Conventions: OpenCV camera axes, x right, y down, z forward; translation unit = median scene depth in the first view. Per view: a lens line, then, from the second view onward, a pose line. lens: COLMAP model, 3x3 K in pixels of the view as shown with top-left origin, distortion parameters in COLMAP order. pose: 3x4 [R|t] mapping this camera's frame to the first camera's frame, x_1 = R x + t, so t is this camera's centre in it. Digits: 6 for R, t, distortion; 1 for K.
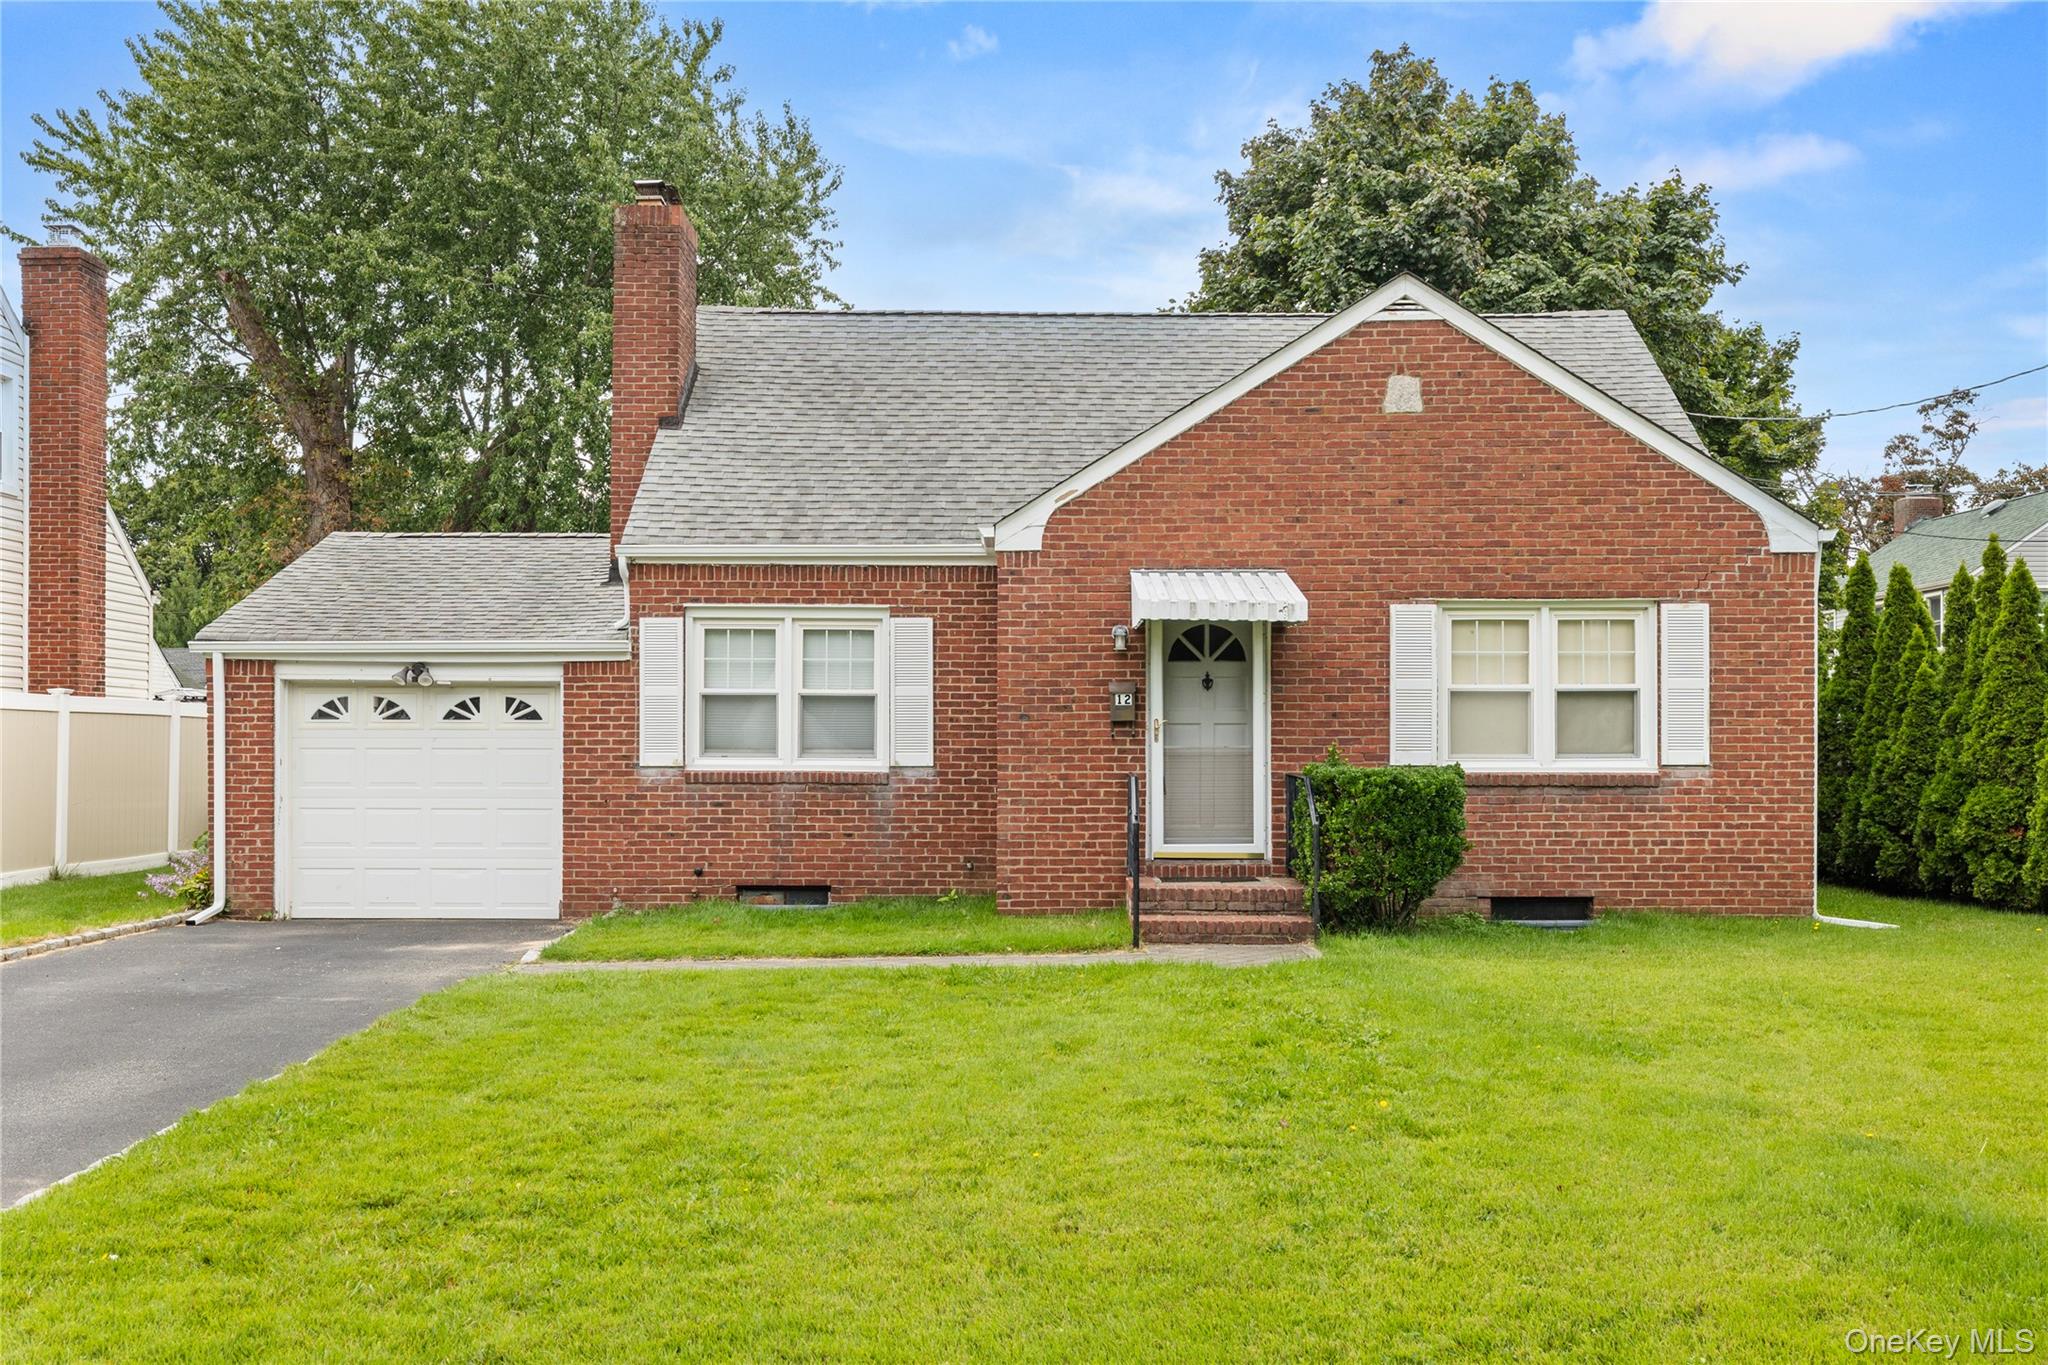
lens RADIAL K [[1866.4, 0, 1024.2], [0, 1866.4, 697.2], [0, 0, 1]] dist [-0.013208, 0.000000]
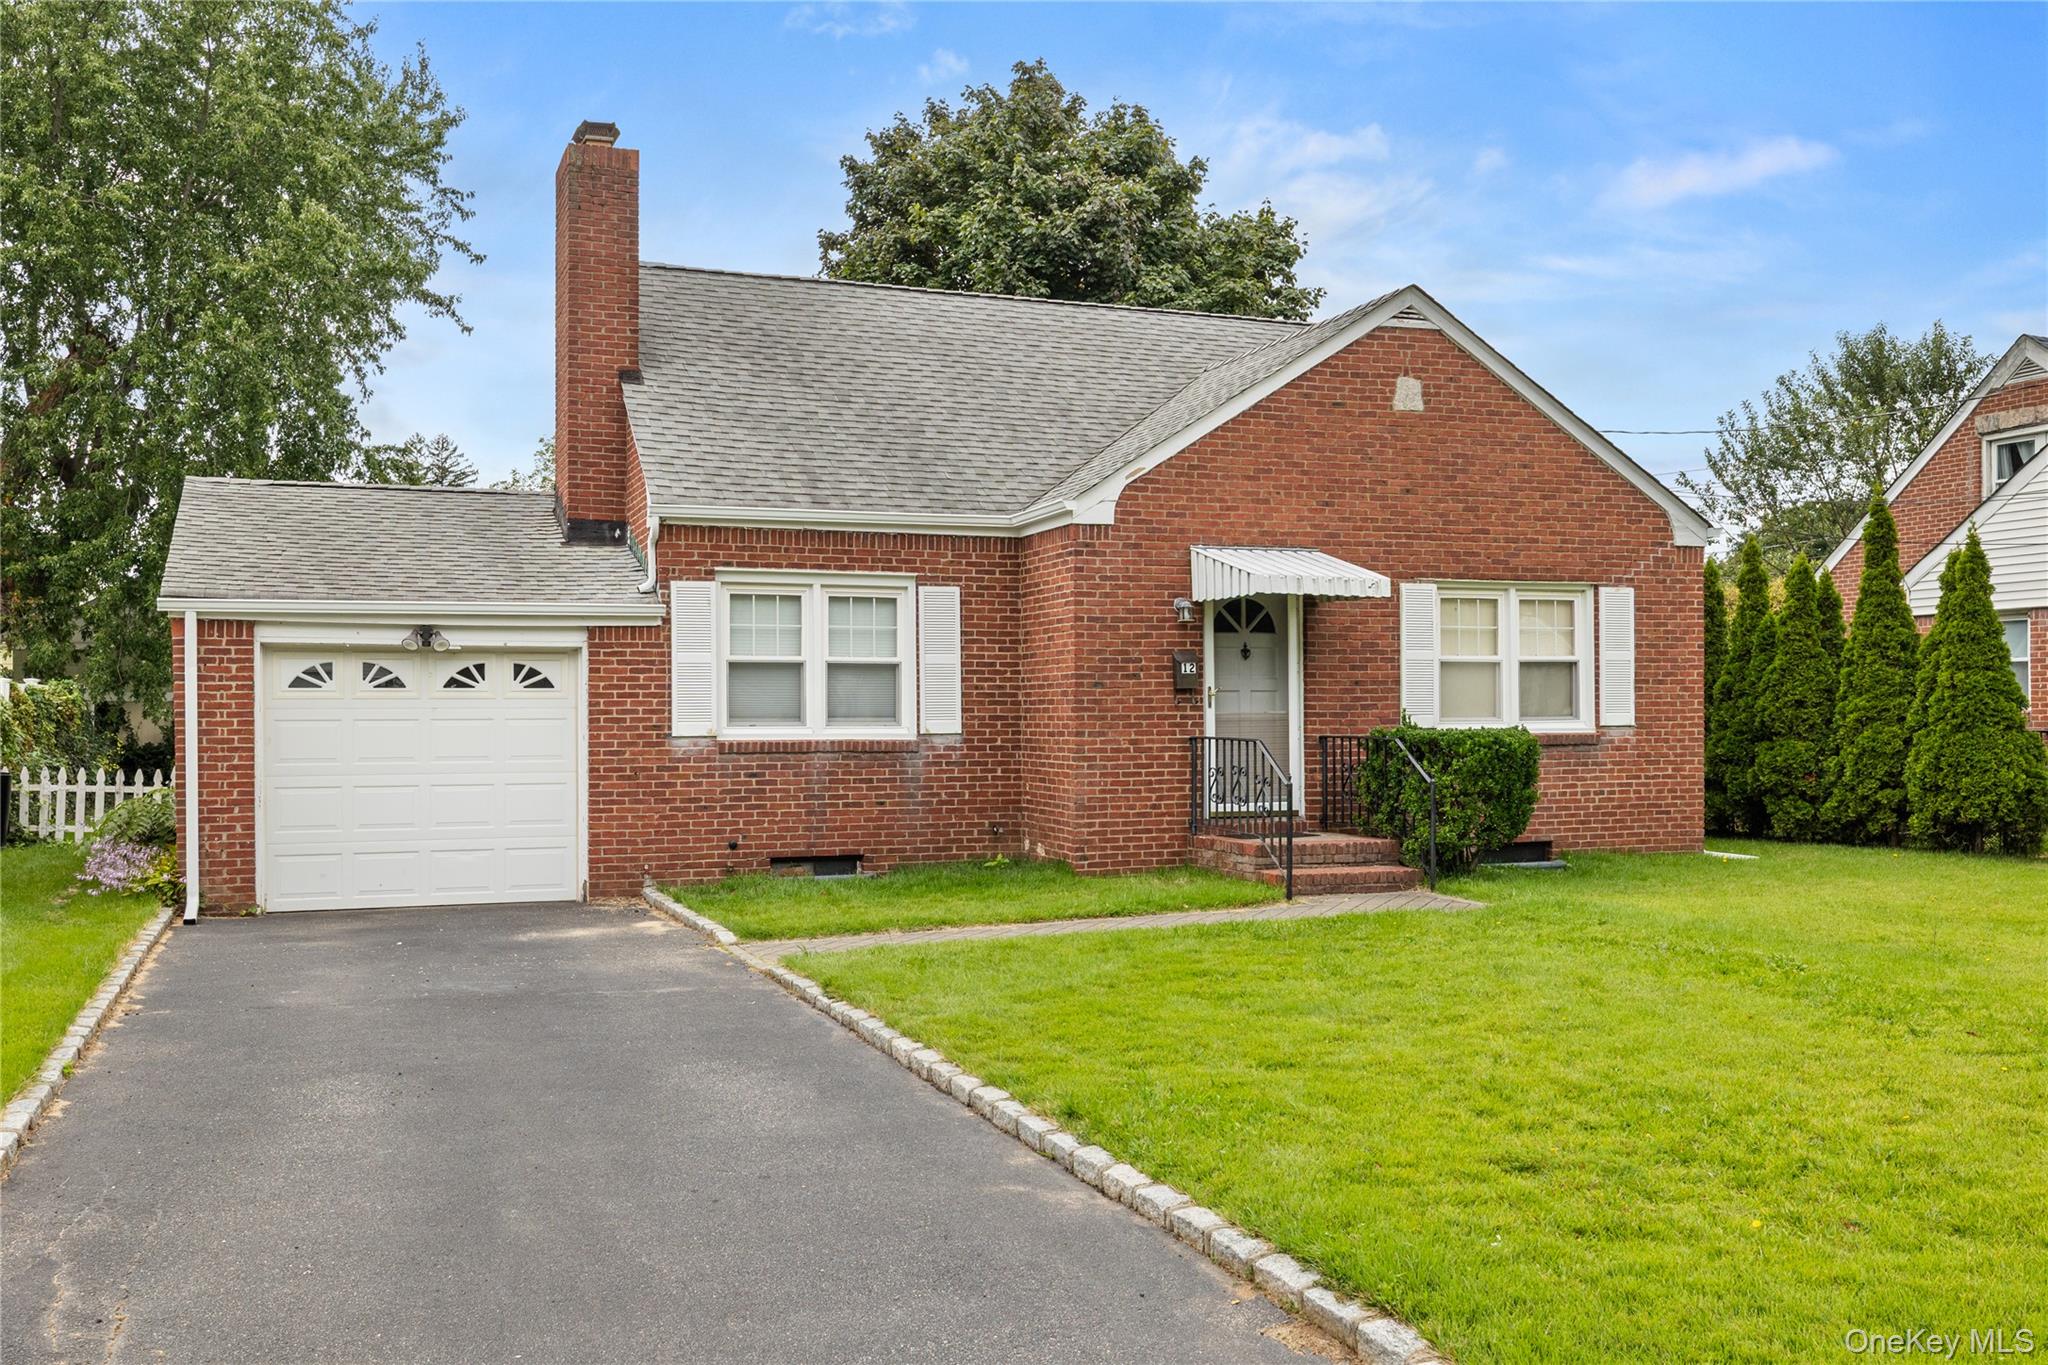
lens RADIAL K [[1796.3, 0, 1024.2], [0, 1796.3, 674.4], [0, 0, 1]] dist [-0.015793, 0.004506]
pose [[0.934030, 0.001632, 0.357191, -0.367170], [-0.003191, 0.999988, 0.003776, 0.001155], [-0.357181, -0.004667, 0.934024, 0.076928]]
